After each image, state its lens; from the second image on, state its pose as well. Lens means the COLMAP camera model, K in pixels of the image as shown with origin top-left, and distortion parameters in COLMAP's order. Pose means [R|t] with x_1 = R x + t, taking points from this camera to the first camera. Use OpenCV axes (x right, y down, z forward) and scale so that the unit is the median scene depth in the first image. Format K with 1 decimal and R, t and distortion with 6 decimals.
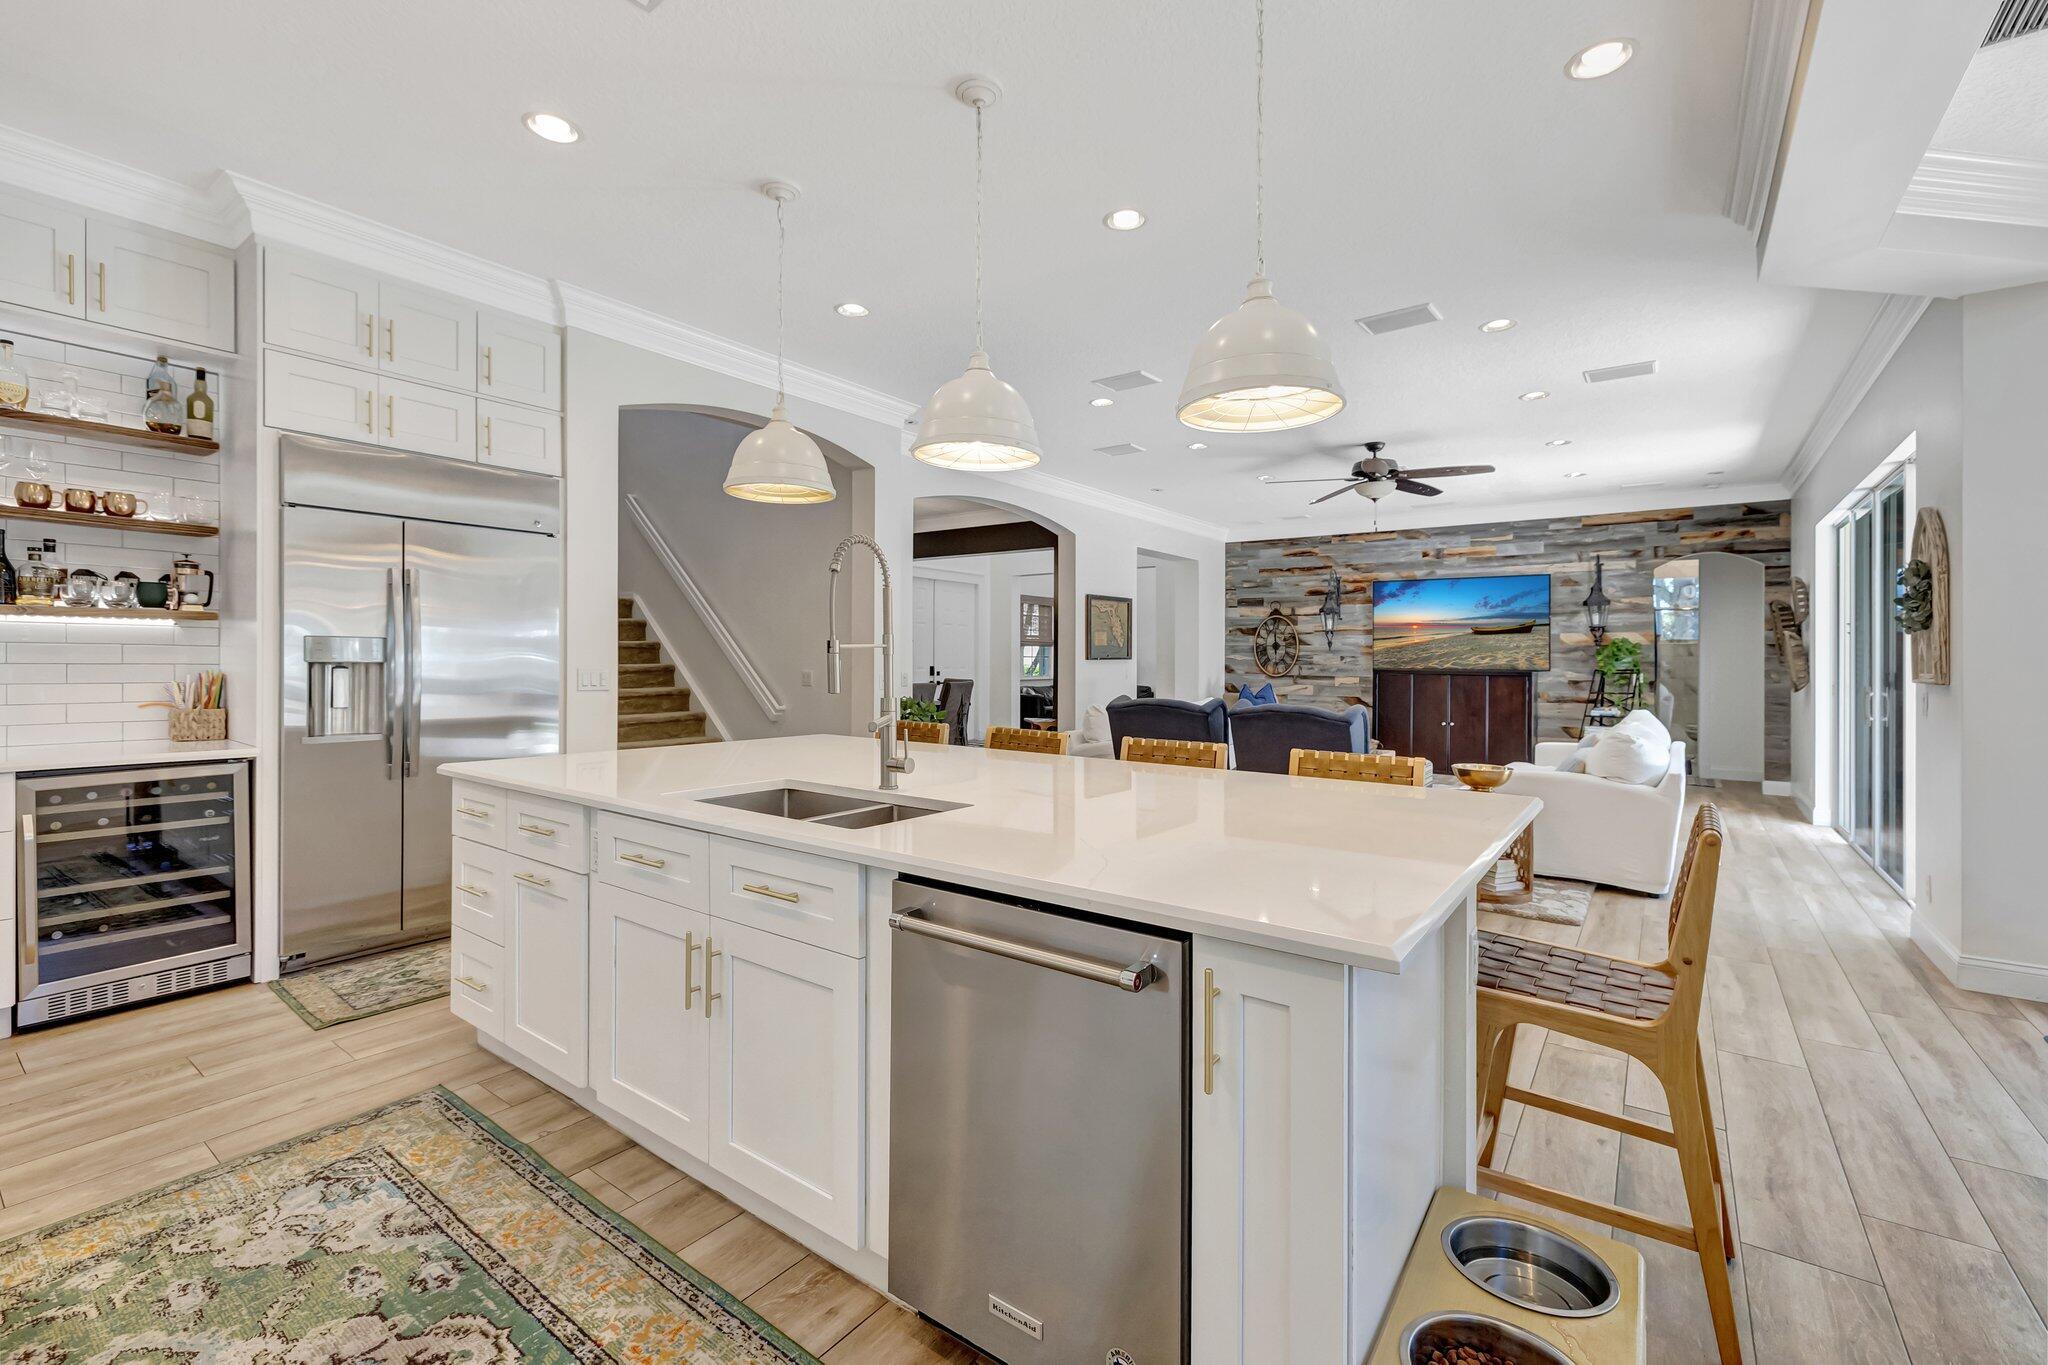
lens RADIAL K [[881.7, 0, 1033.8], [0, 881.7, 661.6], [0, 0, 1]] dist [-0.002057, 0.000227]
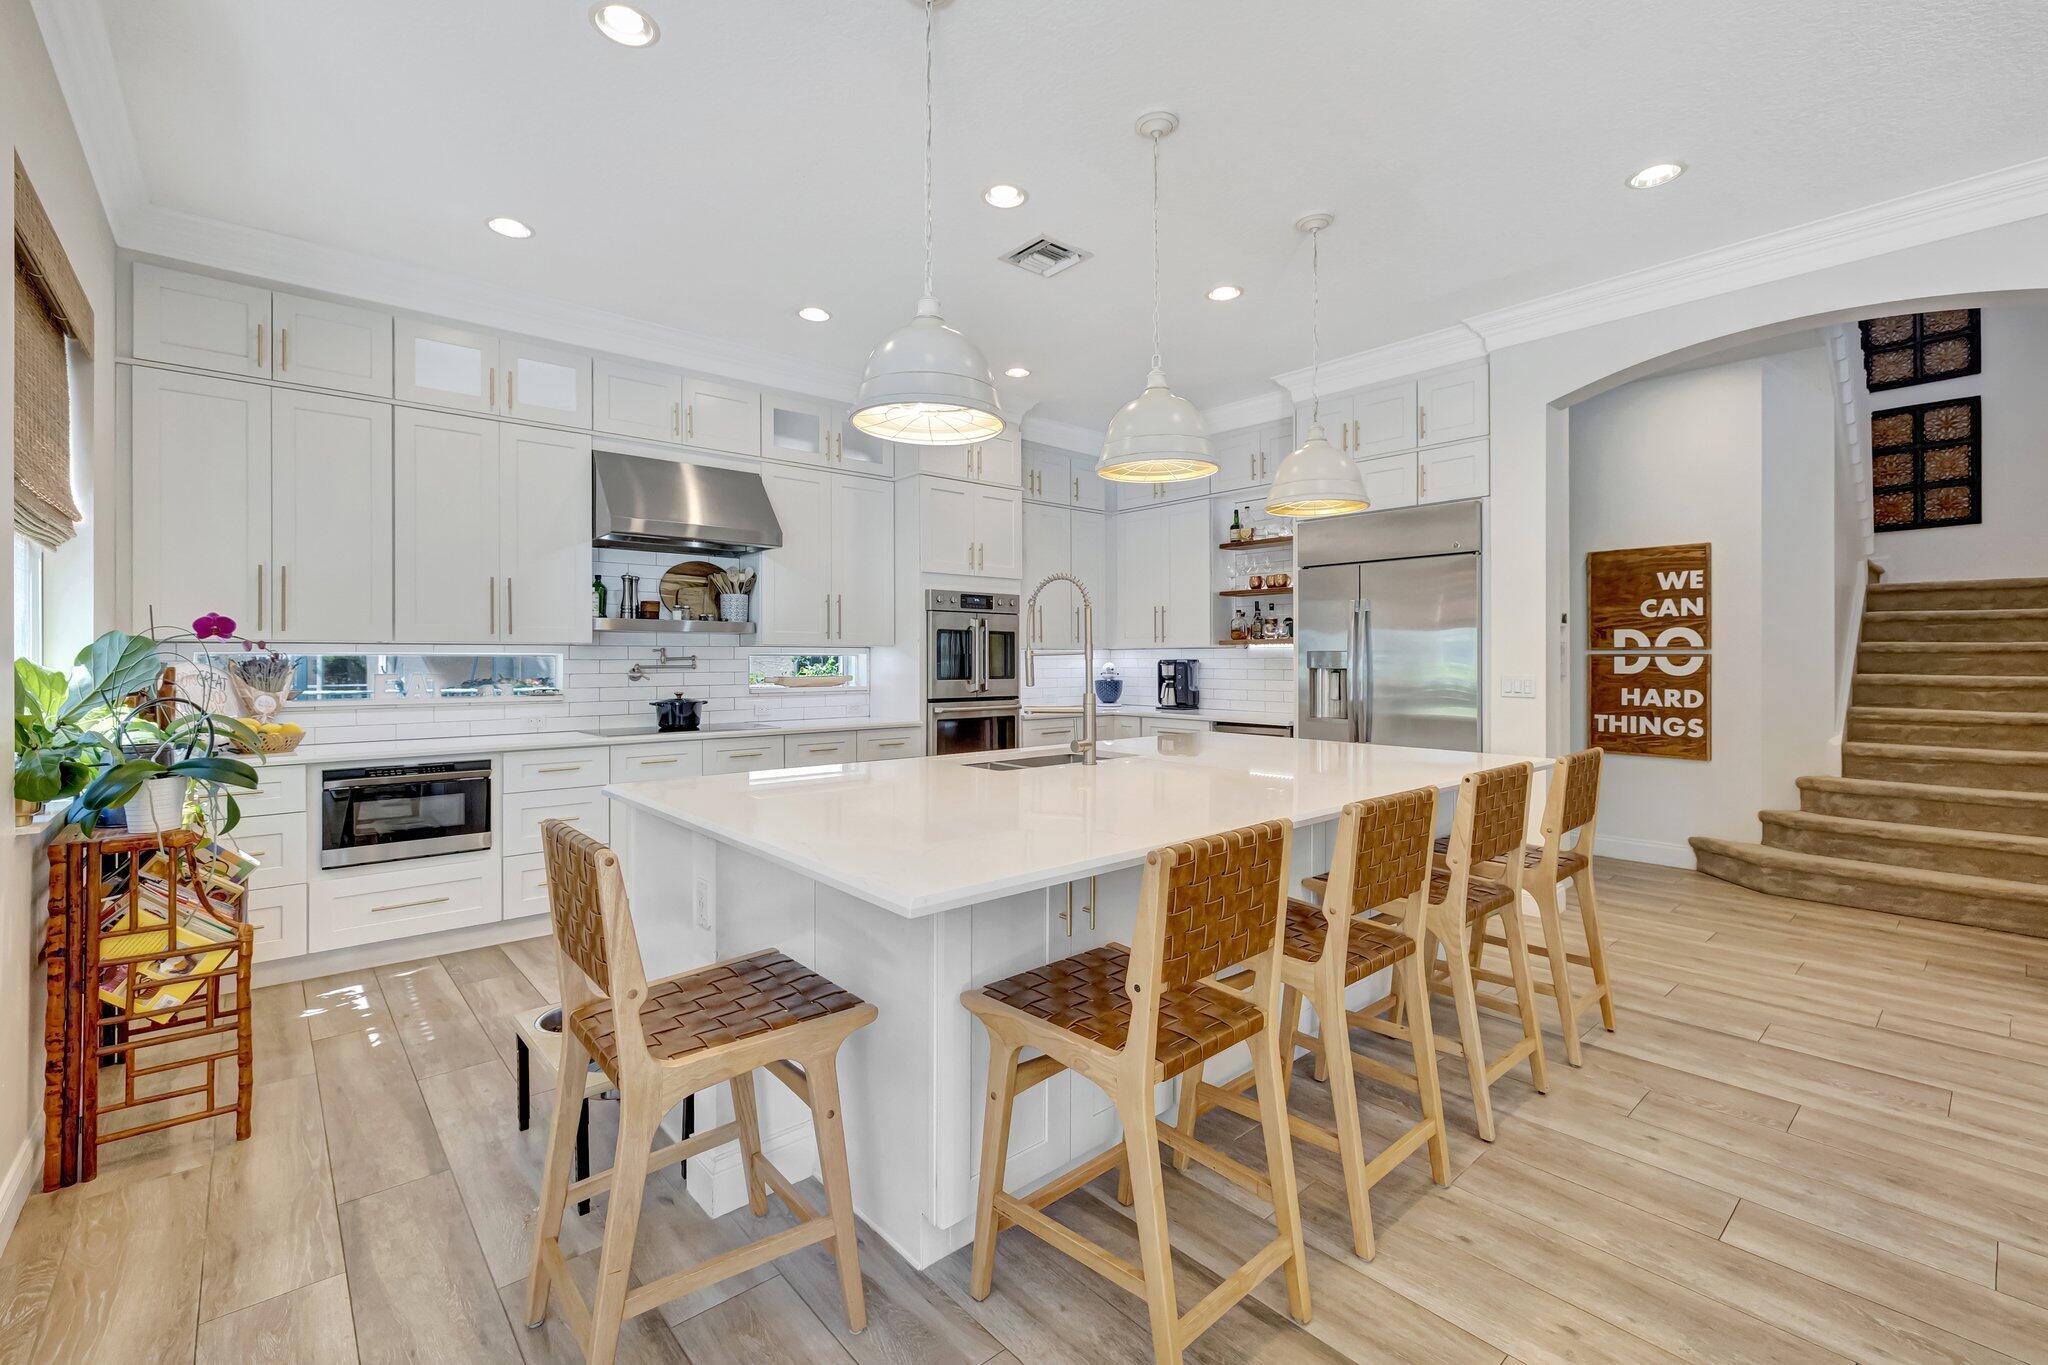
lens RADIAL K [[866.4, 0, 1011.6], [0, 866.4, 660.2], [0, 0, 1]] dist [0.000031, -0.000130]
pose [[-0.246429, -0.008562, -0.969123, 0.841673], [-0.006441, 0.999953, -0.007196, 0.000880], [0.969140, 0.004468, -0.246472, 0.949051]]
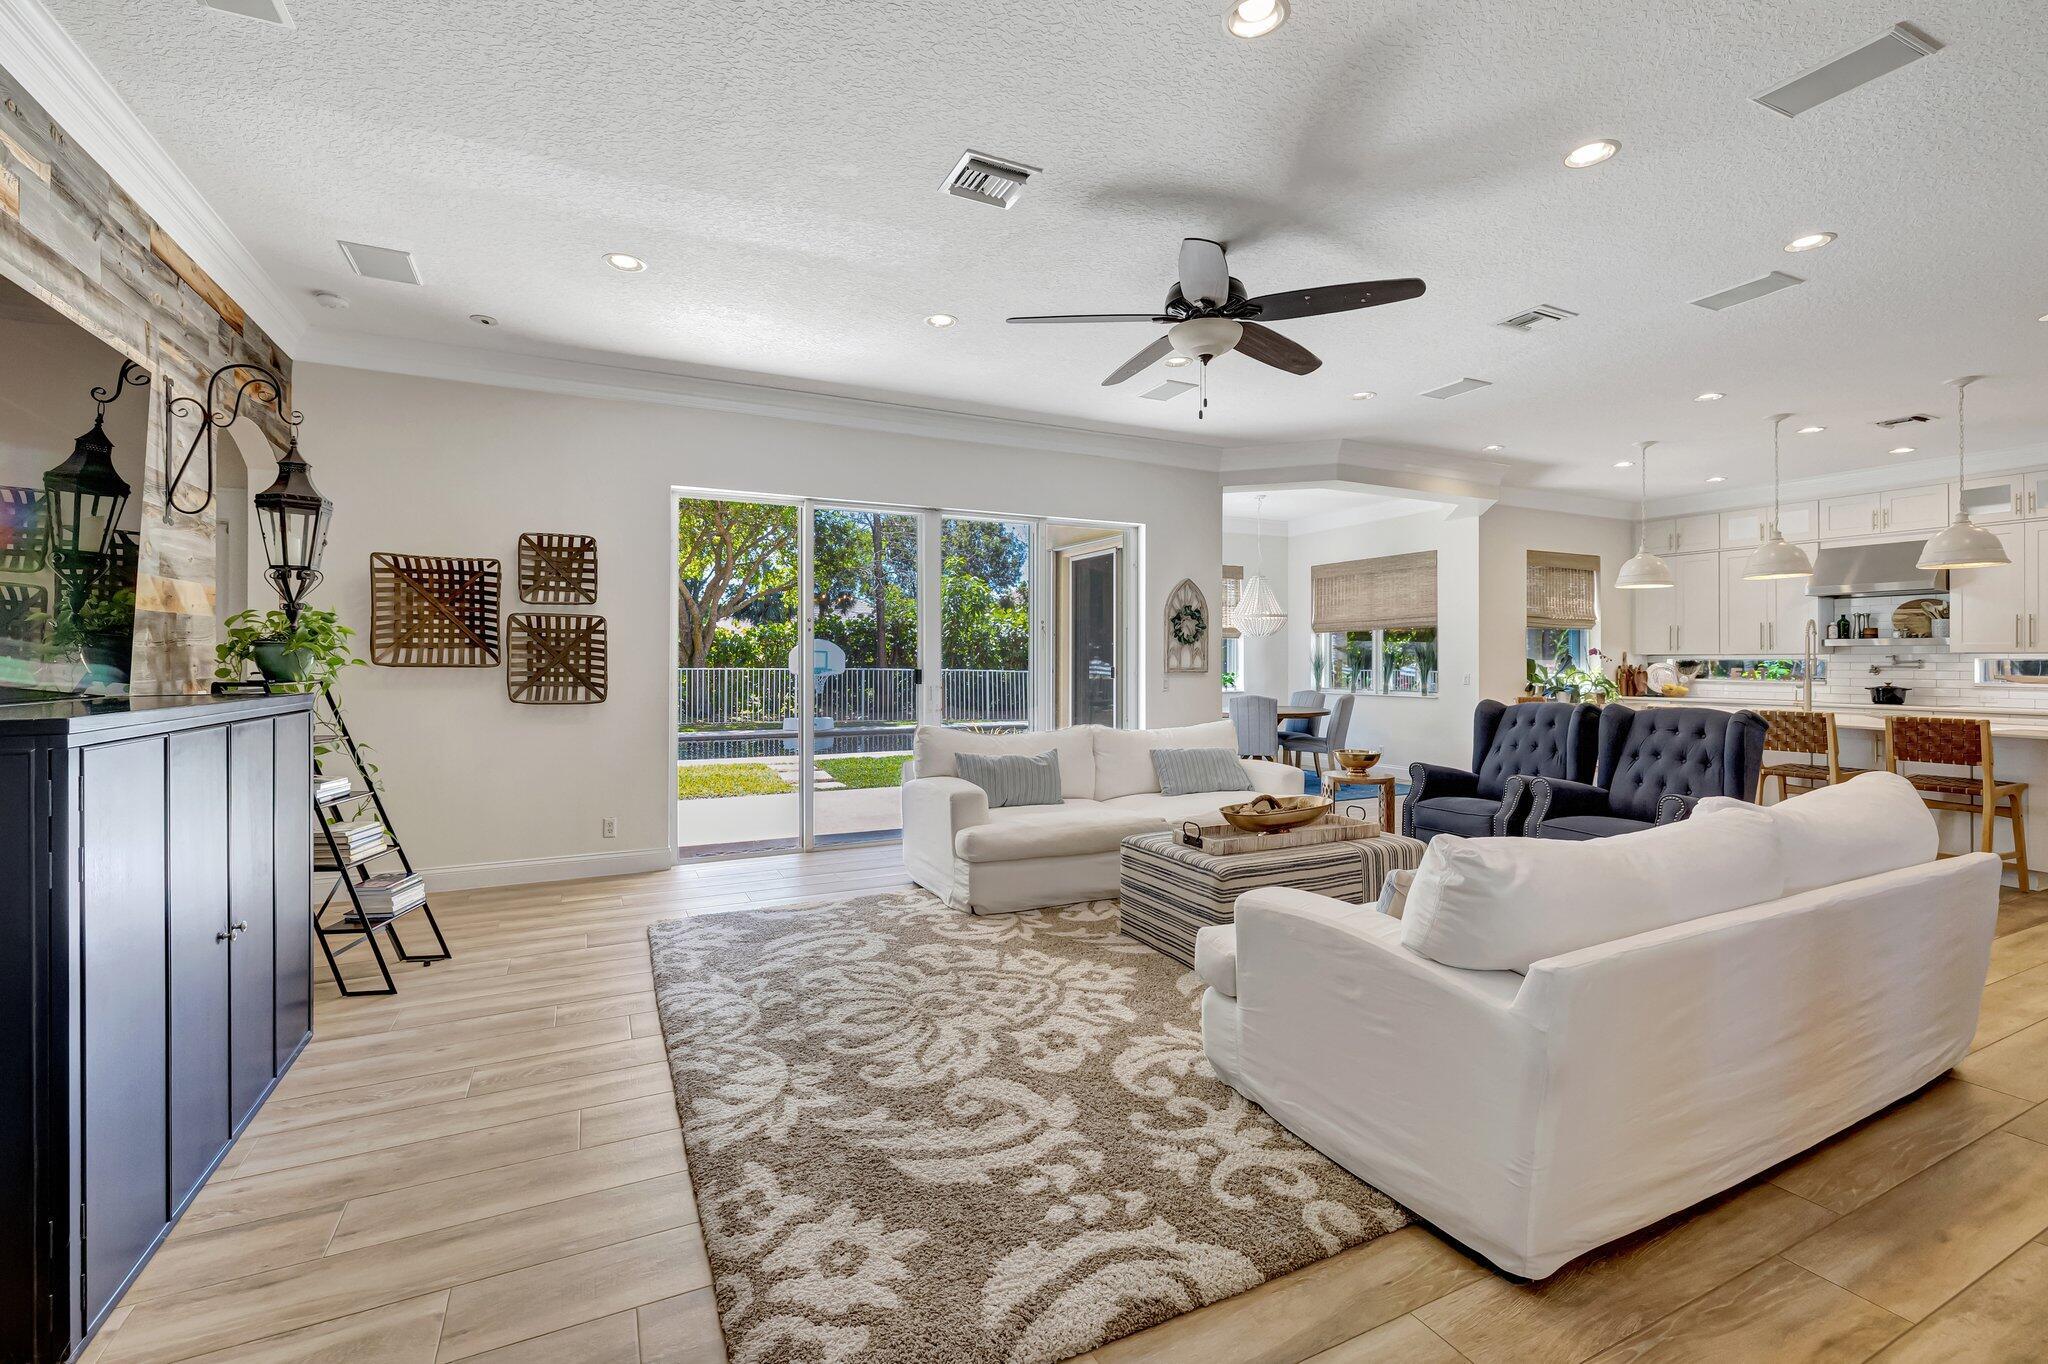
lens RADIAL K [[881.7, 0, 1011.0], [0, 881.7, 654.3], [0, 0, 1]] dist [-0.002057, 0.000227]
pose [[-0.879140, -0.008307, 0.476491, 0.521181], [-0.008342, 0.999963, 0.002042, -0.015222], [-0.476491, -0.002180, -0.879177, 3.468052]]
